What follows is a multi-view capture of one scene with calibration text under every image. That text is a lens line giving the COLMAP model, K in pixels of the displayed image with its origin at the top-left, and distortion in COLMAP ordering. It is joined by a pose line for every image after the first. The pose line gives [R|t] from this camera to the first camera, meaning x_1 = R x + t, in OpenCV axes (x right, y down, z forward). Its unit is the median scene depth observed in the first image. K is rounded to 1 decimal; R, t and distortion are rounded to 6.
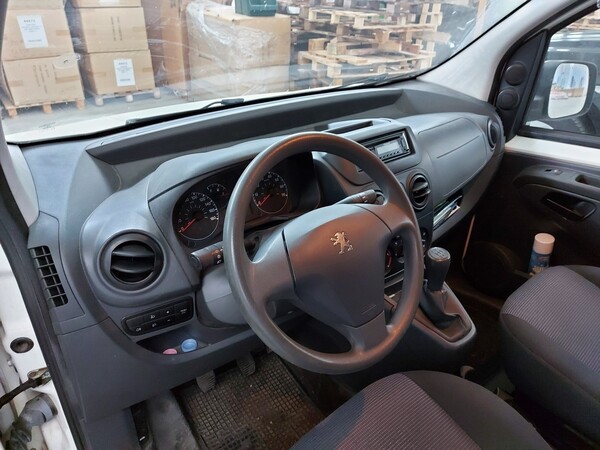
lens RADIAL K [[431.1, 0, 300.0], [0, 431.1, 225.0], [0, 0, 1]] dist [0.077216, -0.094254]
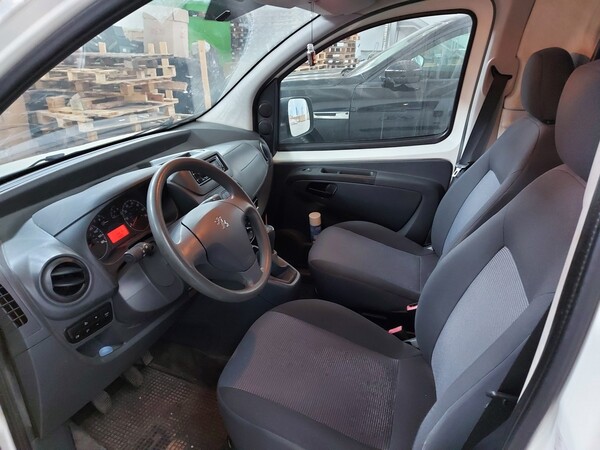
lens RADIAL K [[431.1, 0, 300.0], [0, 431.1, 225.0], [0, 0, 1]] dist [0.077216, -0.094254]
pose [[0.834078, -0.237091, 0.498099, -0.214880], [0.283304, 0.958861, -0.017989, 0.076549], [-0.473343, 0.156118, 0.866934, -0.229901]]
